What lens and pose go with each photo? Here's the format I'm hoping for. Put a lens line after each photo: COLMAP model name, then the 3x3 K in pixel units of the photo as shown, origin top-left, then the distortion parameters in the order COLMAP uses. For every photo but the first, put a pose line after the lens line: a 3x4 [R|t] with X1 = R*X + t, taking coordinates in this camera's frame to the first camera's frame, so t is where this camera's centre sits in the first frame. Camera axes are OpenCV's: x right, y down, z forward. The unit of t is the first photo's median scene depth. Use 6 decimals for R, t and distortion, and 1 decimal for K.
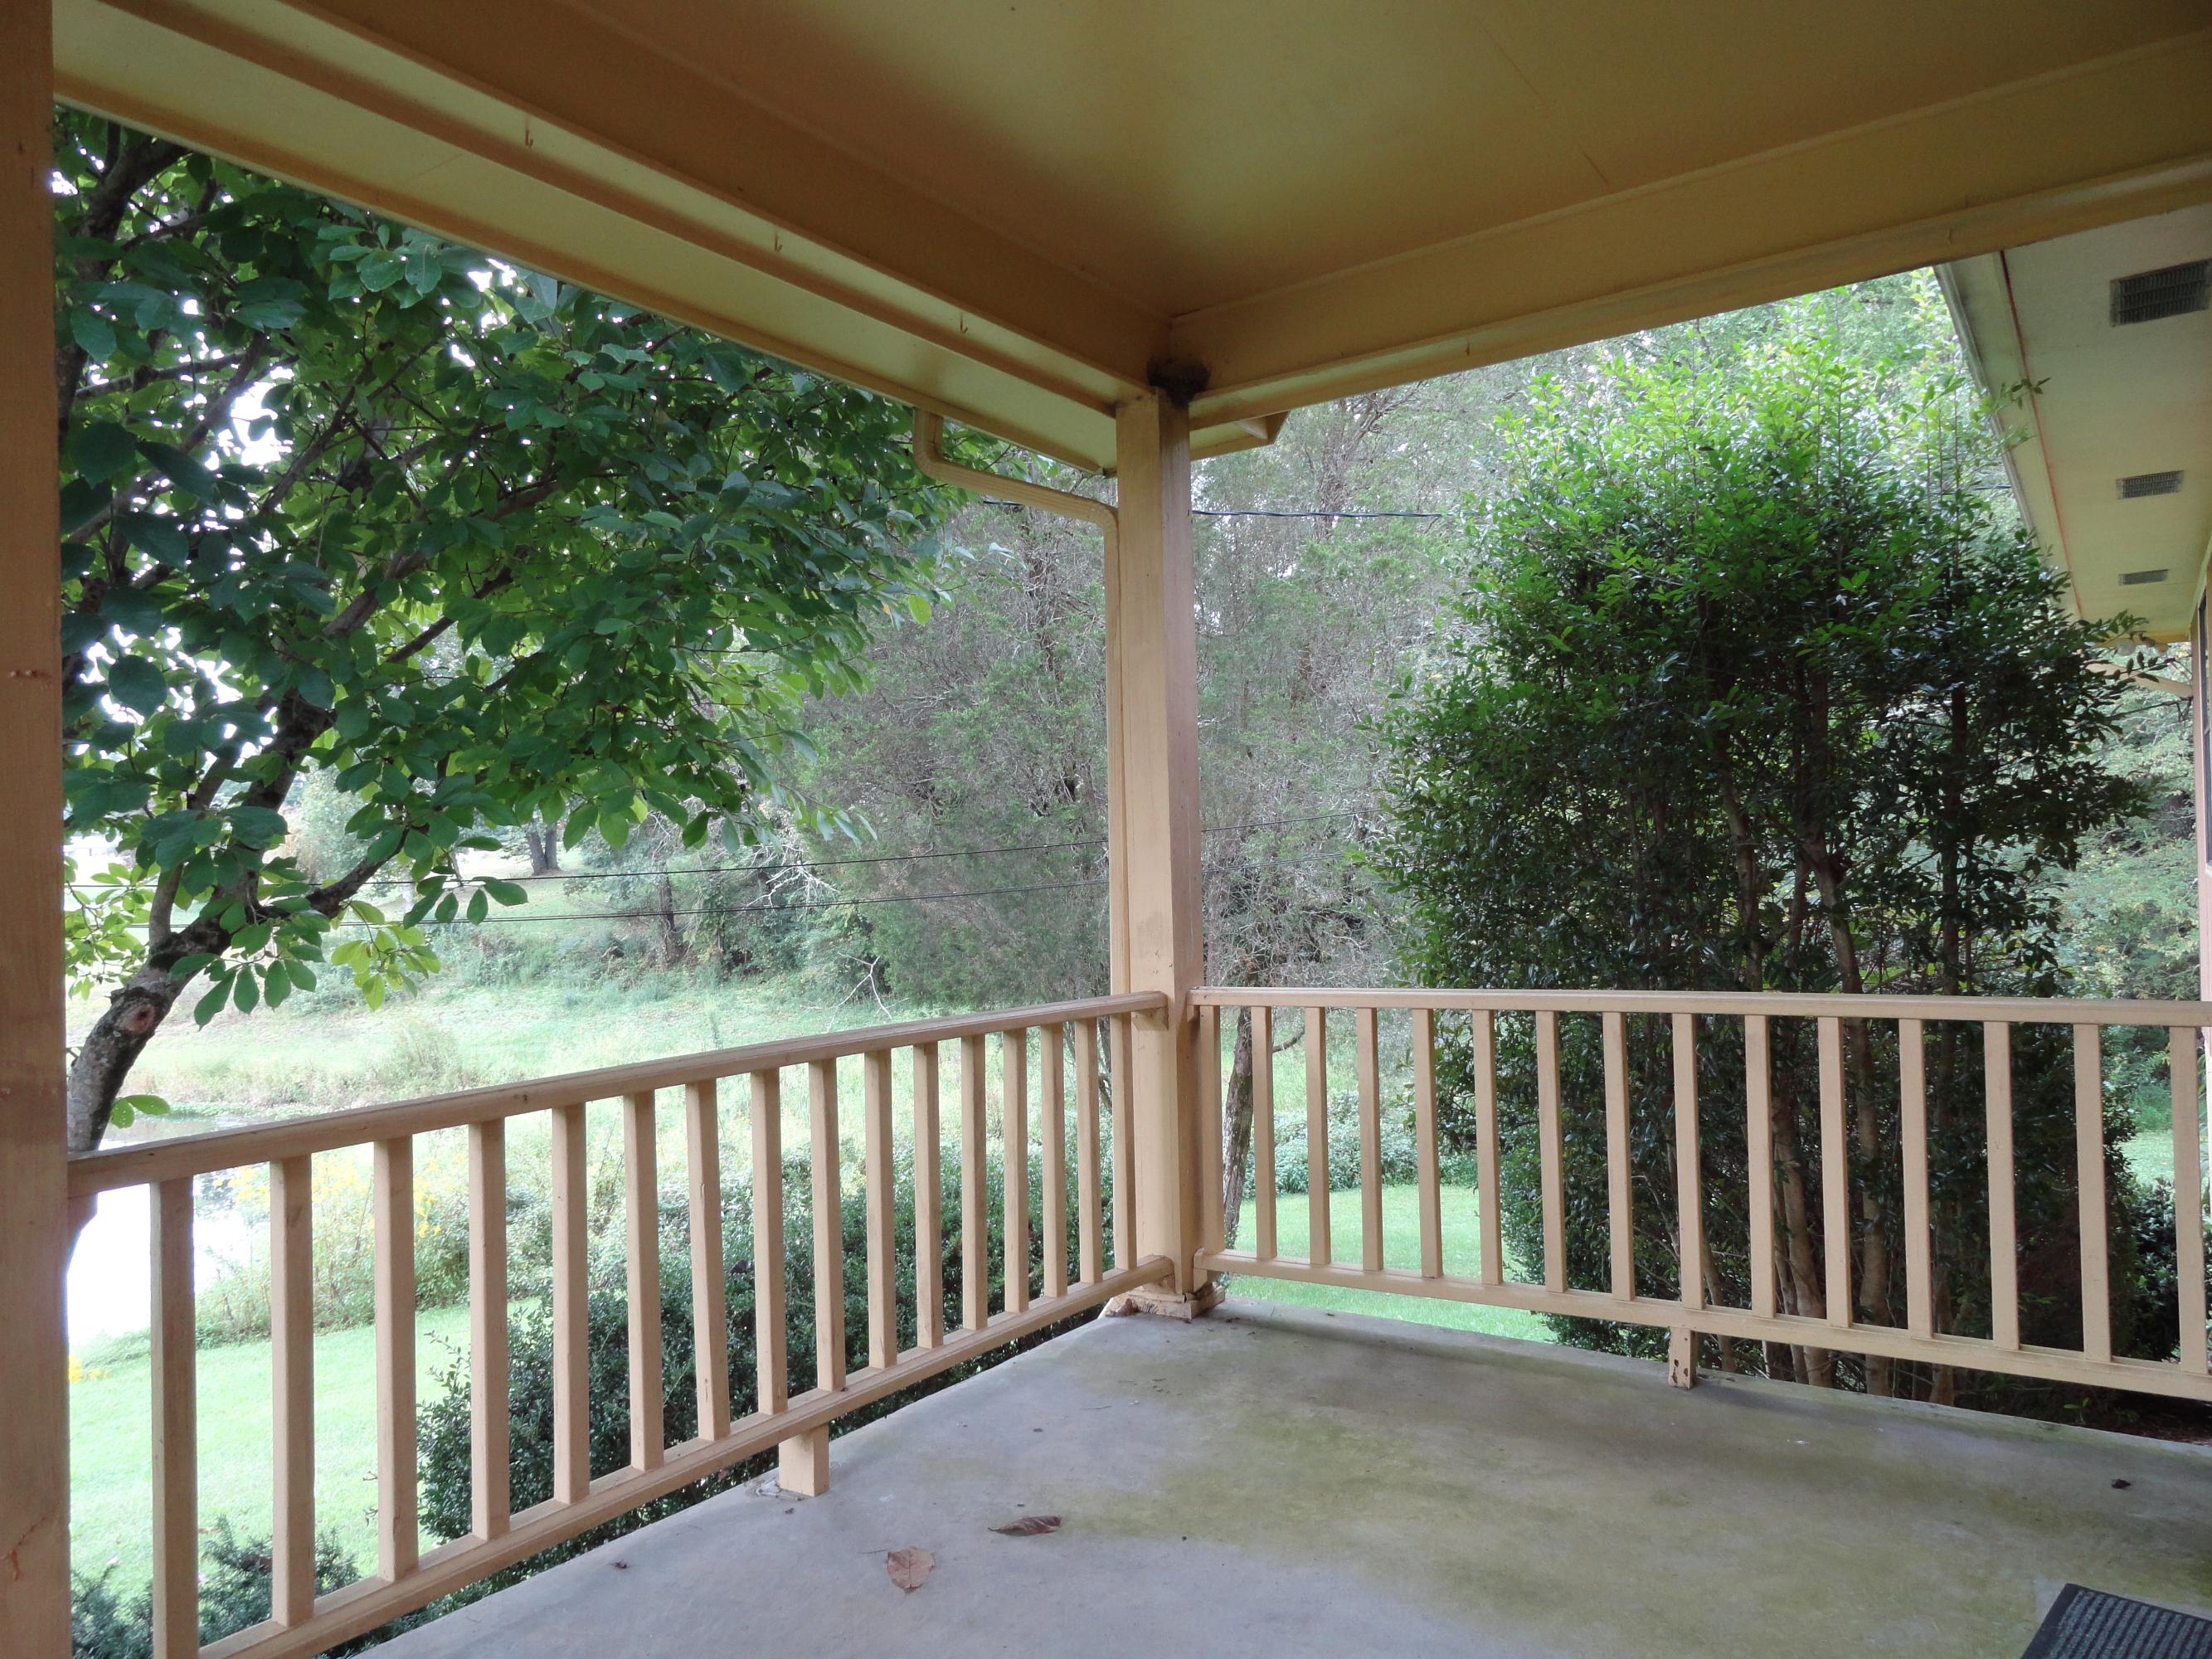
lens RADIAL K [[1495.7, 0, 1098.6], [0, 1495.7, 841.8], [0, 0, 1]] dist [-0.010069, 0.005284]
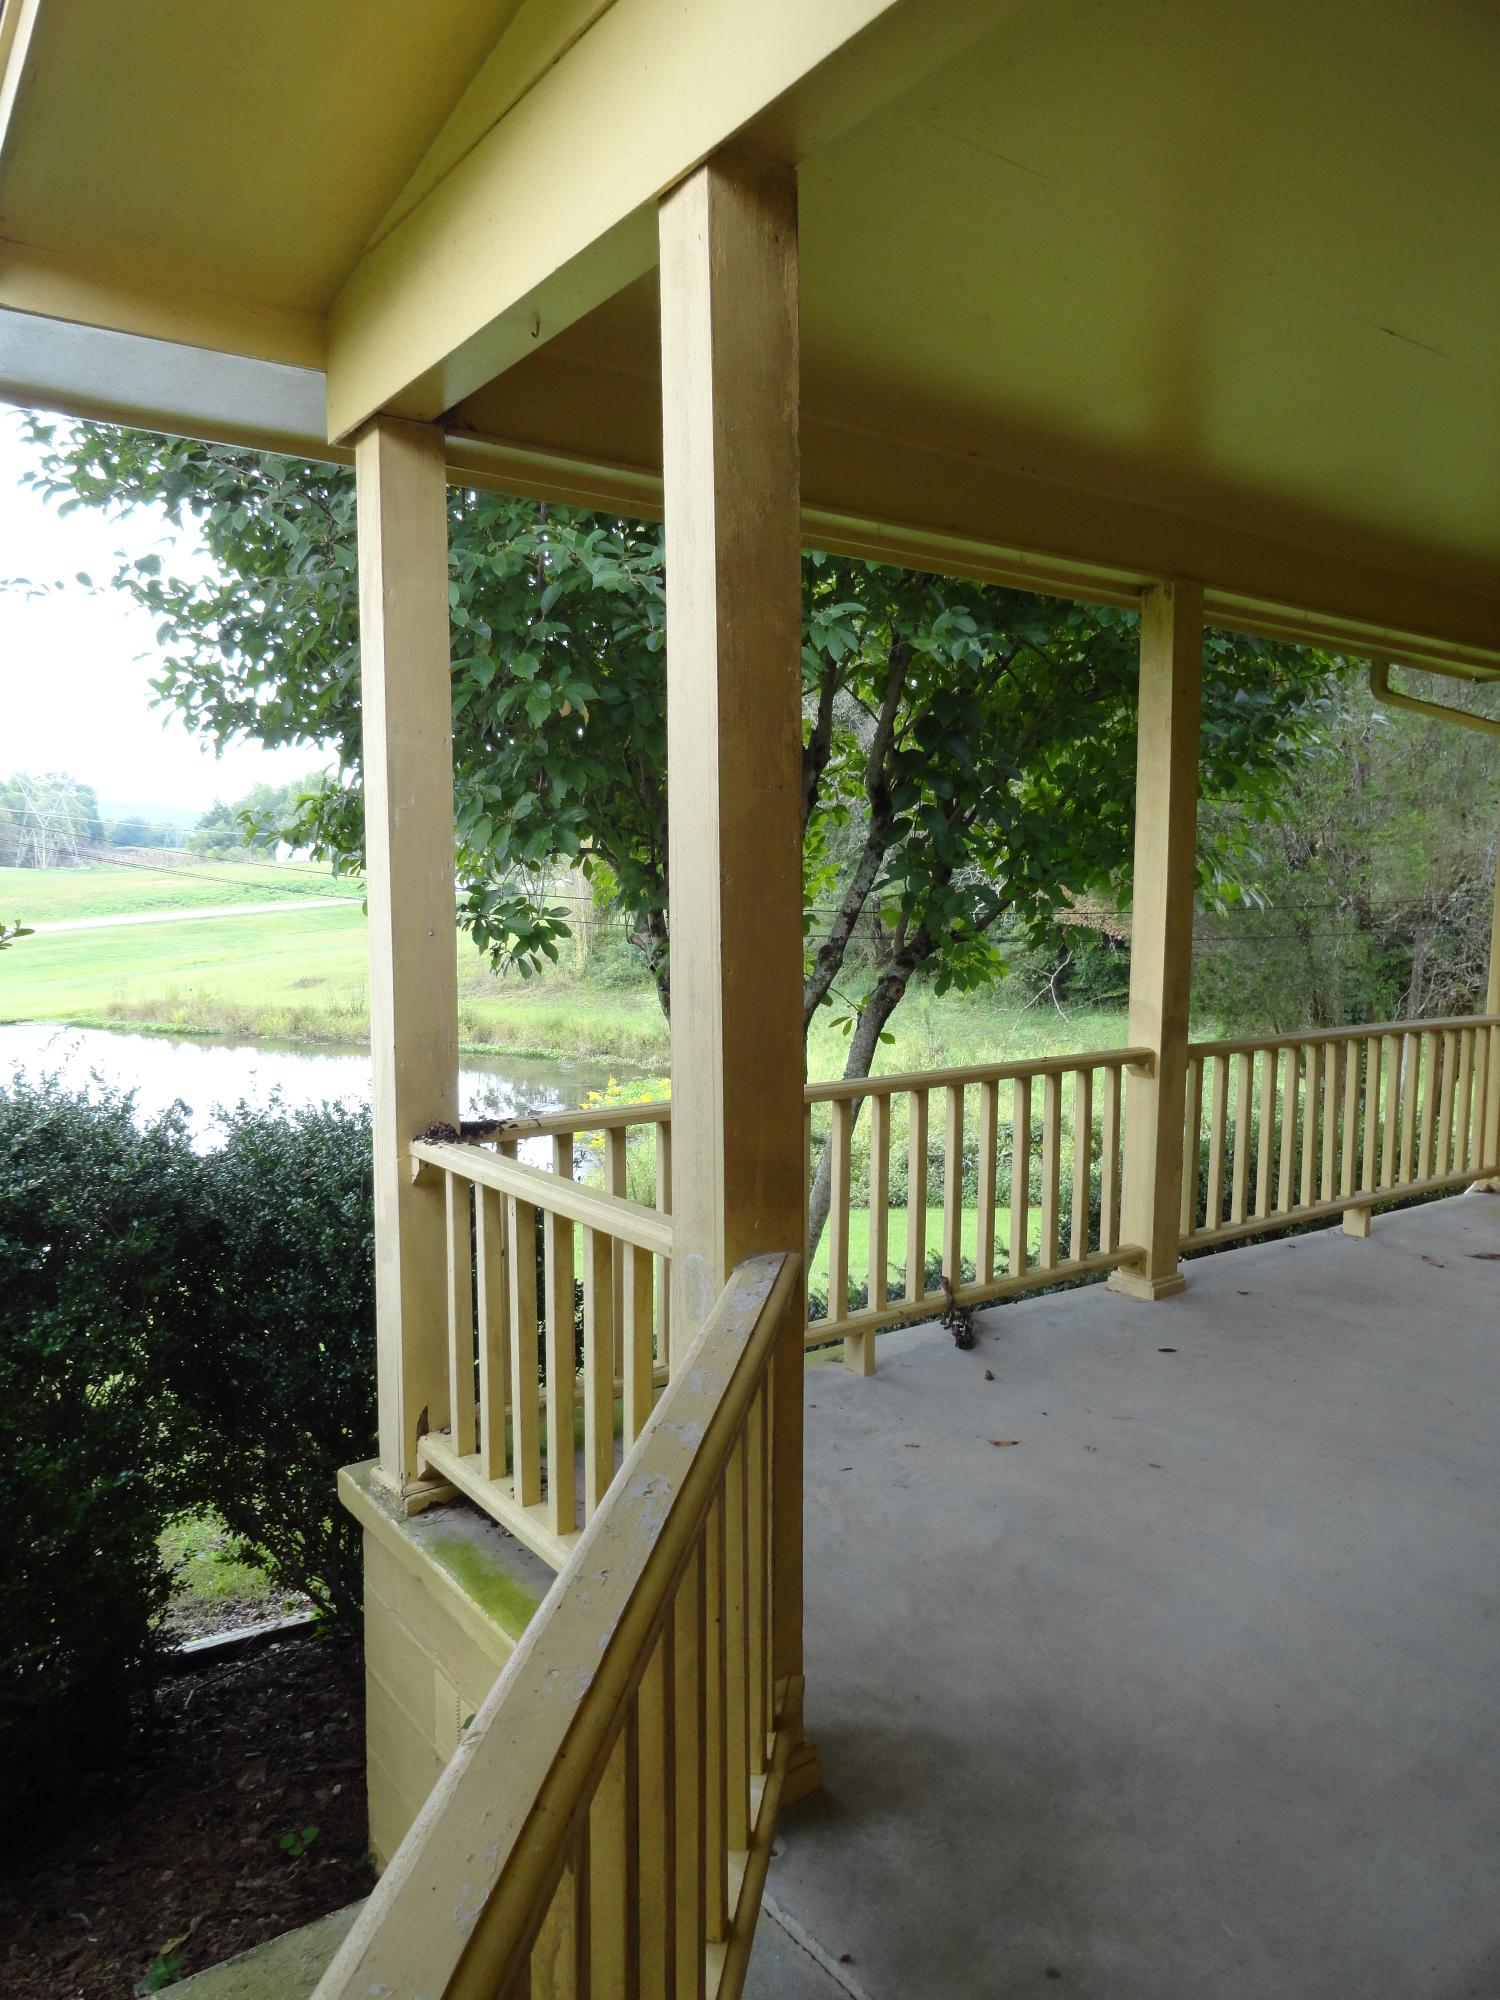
lens RADIAL K [[1352.2, 0, 744.2], [0, 1352.2, 1021.1], [0, 0, 1]] dist [-0.010069, 0.005284]
pose [[0.944757, 0.069989, -0.320211, -0.256367], [-0.031734, 0.991878, 0.123169, -0.047406], [0.326231, -0.106203, 0.939305, -0.639523]]
